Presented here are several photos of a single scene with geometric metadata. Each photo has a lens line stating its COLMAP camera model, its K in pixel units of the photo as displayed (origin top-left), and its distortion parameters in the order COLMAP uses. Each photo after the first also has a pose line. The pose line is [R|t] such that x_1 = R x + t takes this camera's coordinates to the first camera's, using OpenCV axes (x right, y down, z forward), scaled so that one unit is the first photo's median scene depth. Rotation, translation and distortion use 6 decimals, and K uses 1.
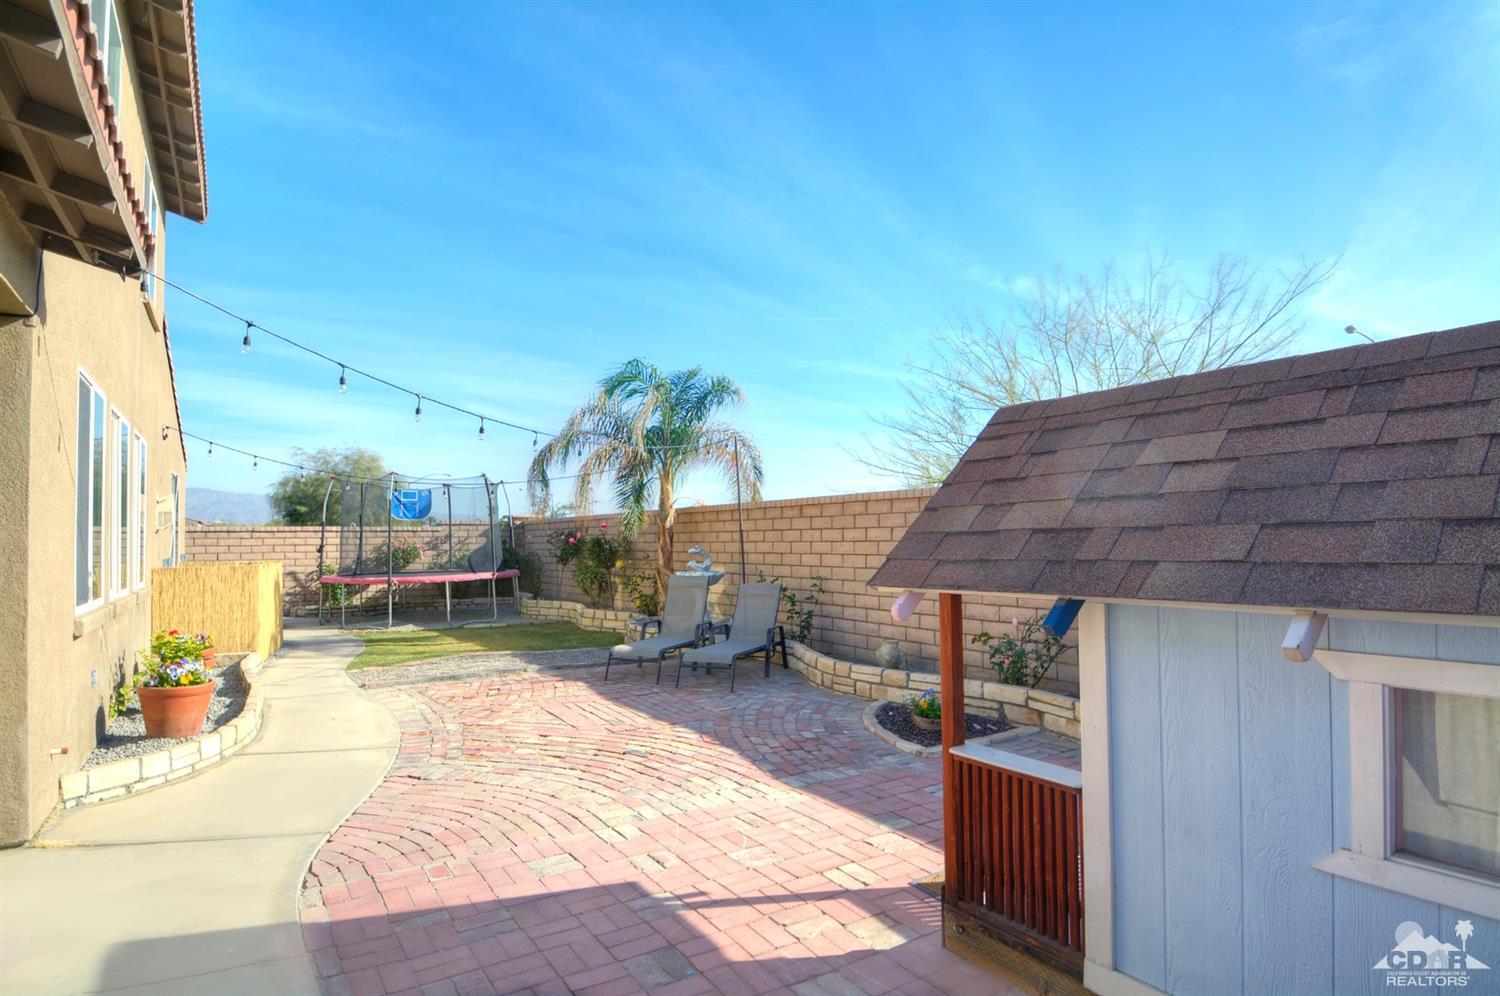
lens RADIAL K [[776.1, 0, 742.8], [0, 776.1, 518.8], [0, 0, 1]] dist [-0.040807, 0.000321]
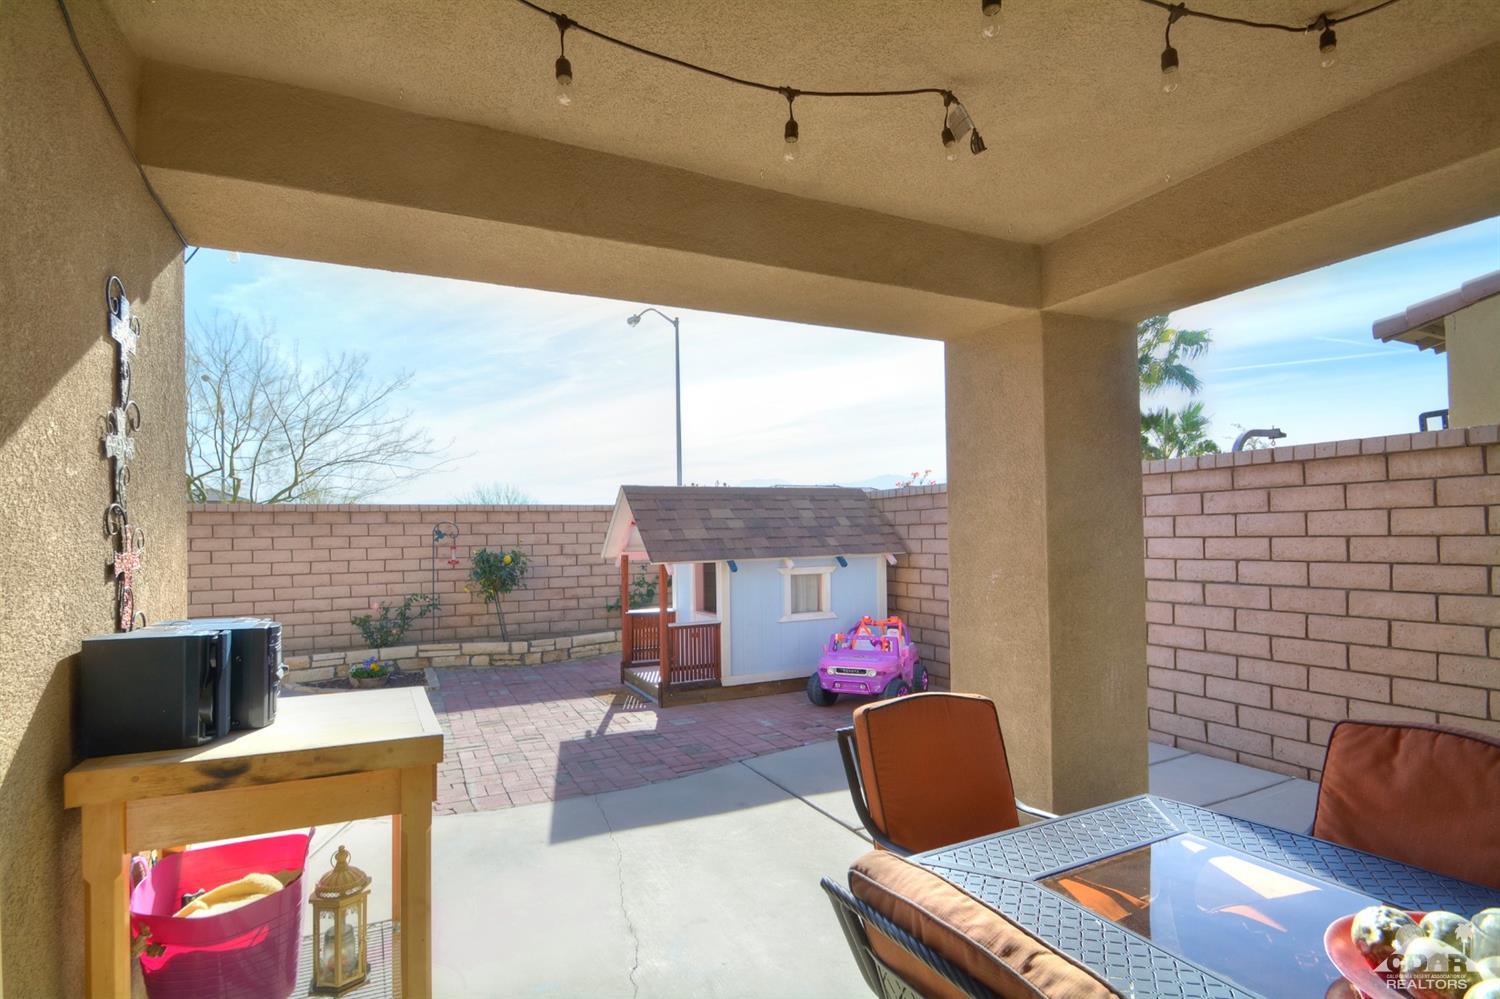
lens RADIAL K [[726.2, 0, 716.8], [0, 726.2, 524.6], [0, 0, 1]] dist [-0.000438, -0.000051]
pose [[0.146598, 0.012924, 0.989112, -1.798539], [-0.013718, 0.999845, -0.011031, -0.009918], [-0.989101, -0.011952, 0.146753, 0.426313]]
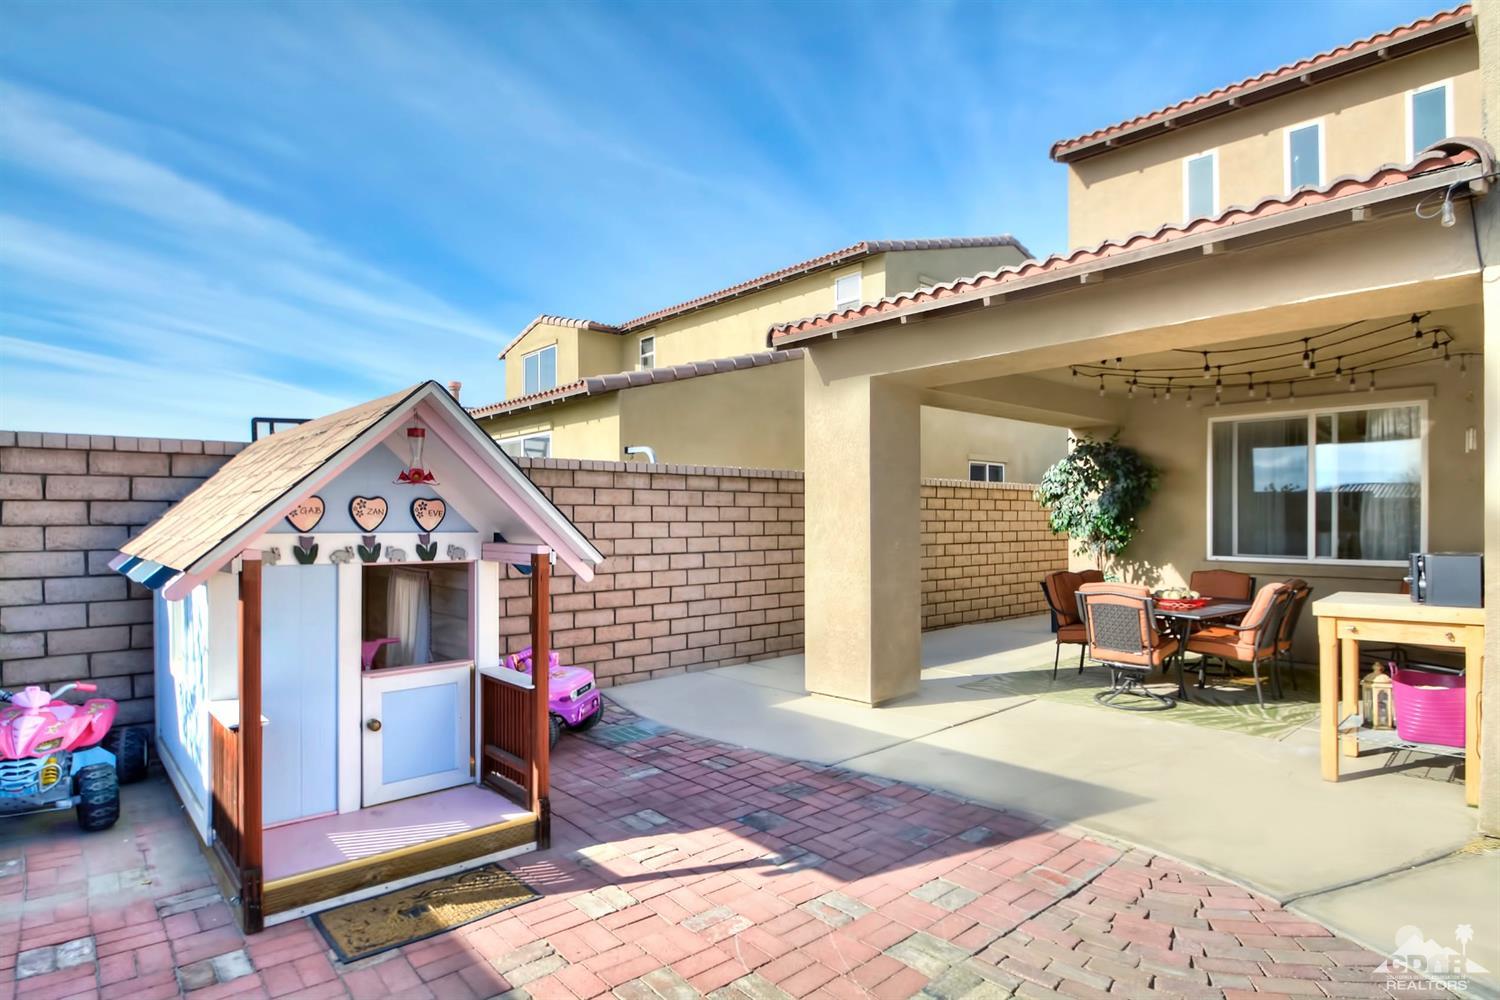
lens RADIAL K [[776.1, 0, 742.8], [0, 776.1, 520.8], [0, 0, 1]] dist [-0.040807, 0.000321]
pose [[-0.988918, 0.004857, -0.148381, 0.120615], [0.009680, 0.999447, -0.031800, 0.060502], [0.148144, -0.032884, -0.988419, 2.029902]]
